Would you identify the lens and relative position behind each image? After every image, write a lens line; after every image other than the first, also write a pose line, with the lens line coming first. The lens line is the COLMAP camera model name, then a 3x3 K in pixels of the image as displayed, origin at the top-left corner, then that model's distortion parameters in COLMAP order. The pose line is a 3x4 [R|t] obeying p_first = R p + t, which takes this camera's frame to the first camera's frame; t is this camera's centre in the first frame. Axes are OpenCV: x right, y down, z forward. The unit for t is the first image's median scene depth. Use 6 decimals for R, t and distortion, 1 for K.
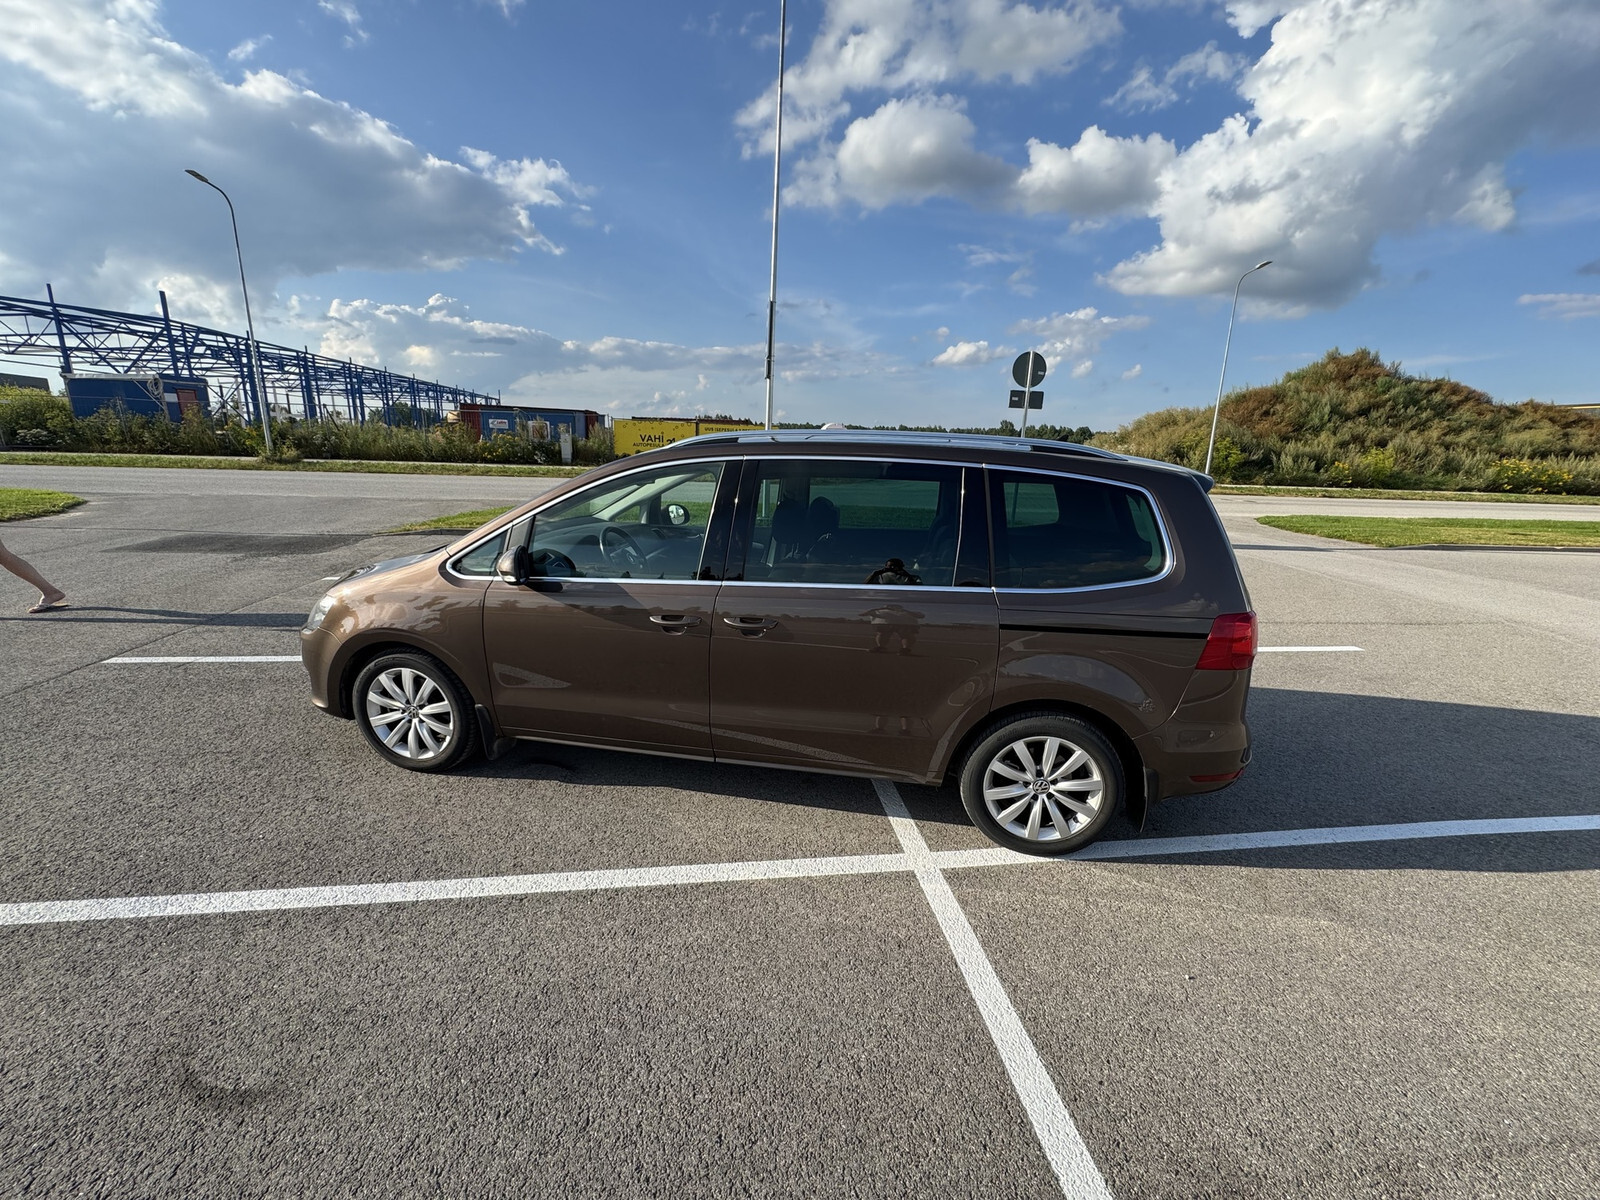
lens RADIAL K [[627.2, 0, 808.4], [0, 627.2, 603.6], [0, 0, 1]] dist [-0.001155, -0.000050]
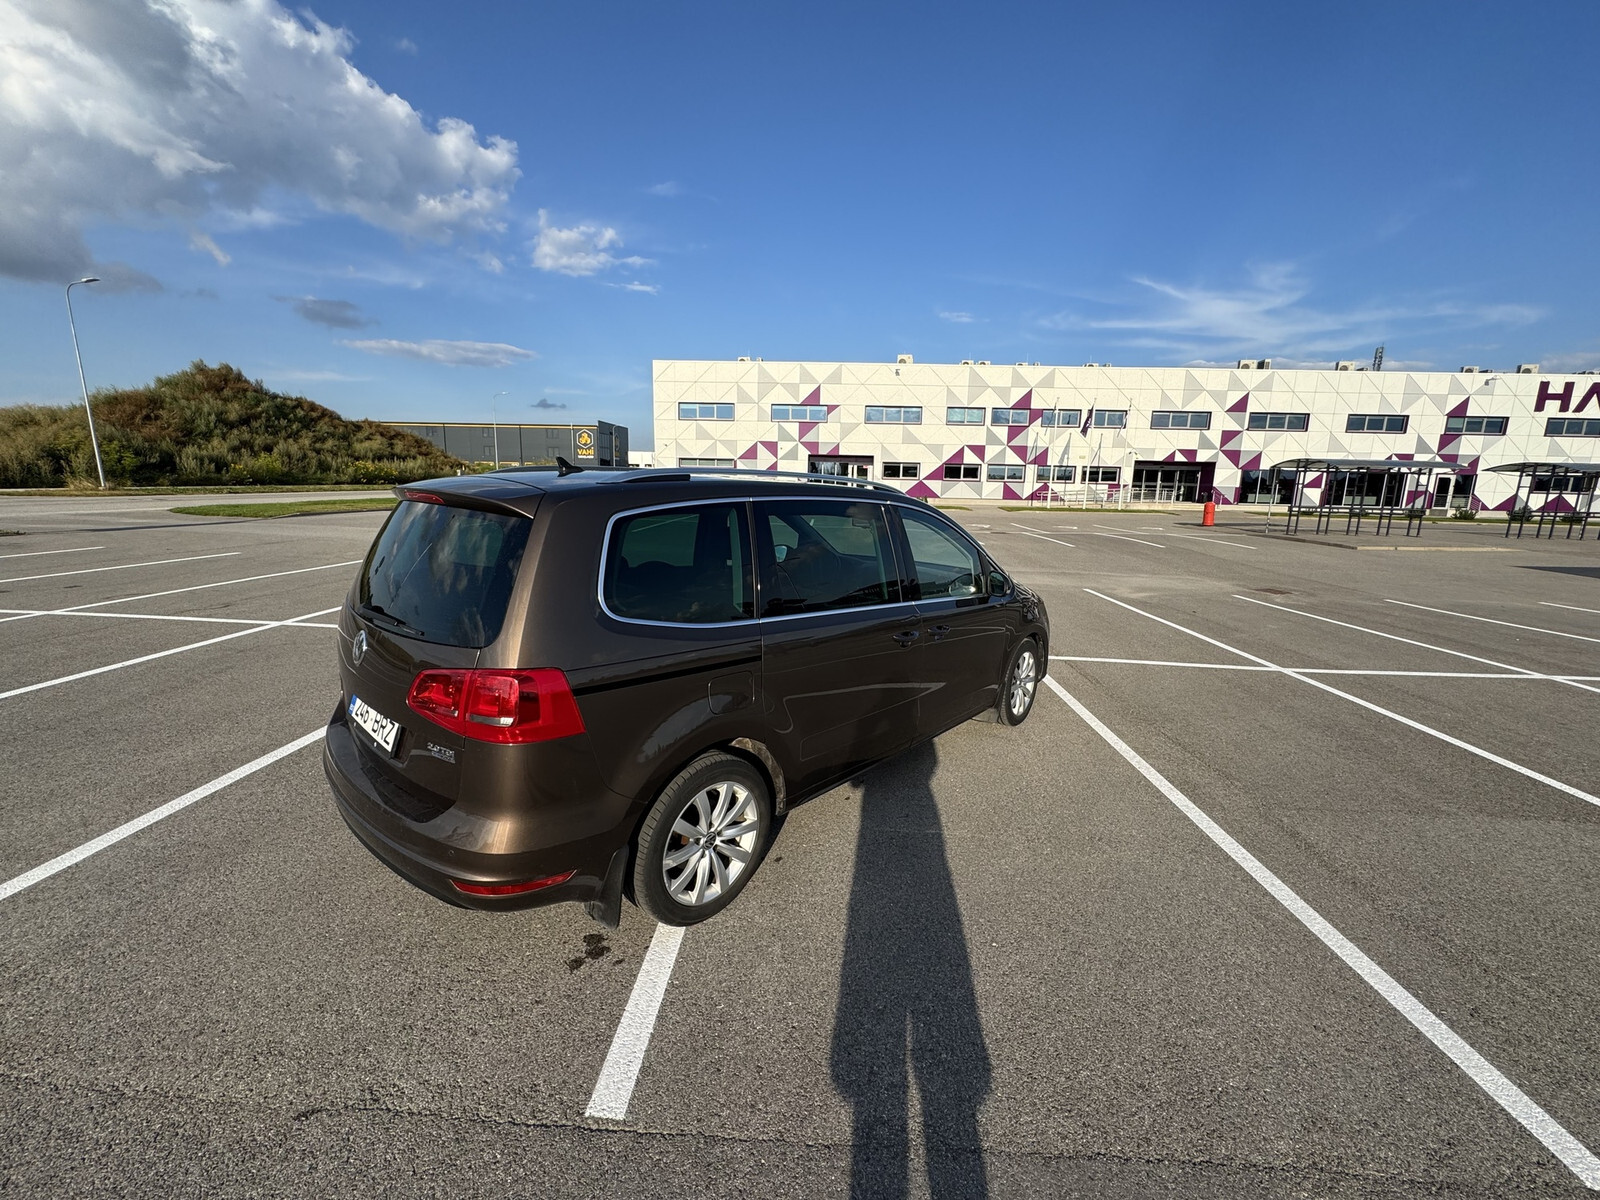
lens RADIAL K [[628.3, 0, 775.4], [0, 628.3, 598.3], [0, 0, 1]] dist [-0.000382, 0.000031]
pose [[0.196806, -0.212644, 0.957105, -0.103910], [0.225784, 0.959789, 0.166813, 0.036765], [-0.954091, 0.183269, 0.236904, -0.153664]]
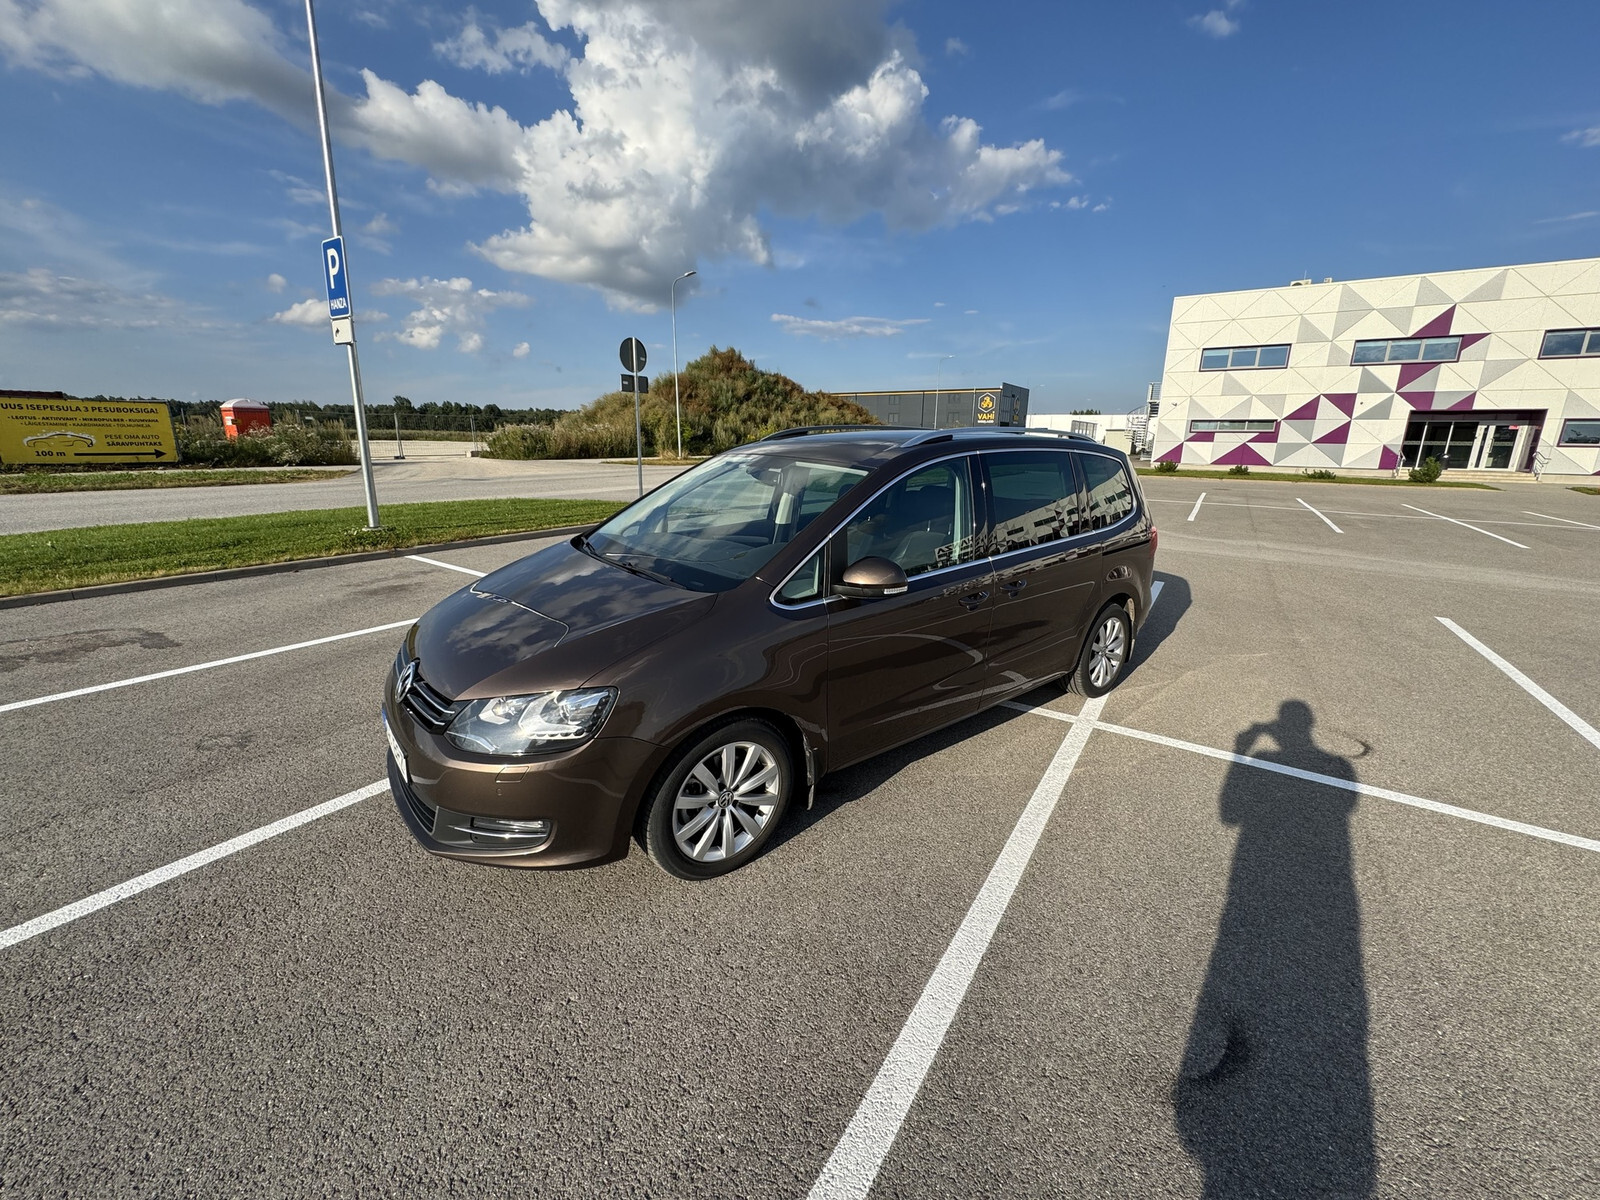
lens RADIAL K [[627.2, 0, 808.4], [0, 627.2, 603.6], [0, 0, 1]] dist [-0.001155, -0.000050]
pose [[0.660654, -0.216855, 0.718686, -0.073026], [0.193070, 0.974246, 0.116486, -0.009213], [-0.725438, 0.061800, 0.685508, 0.026003]]
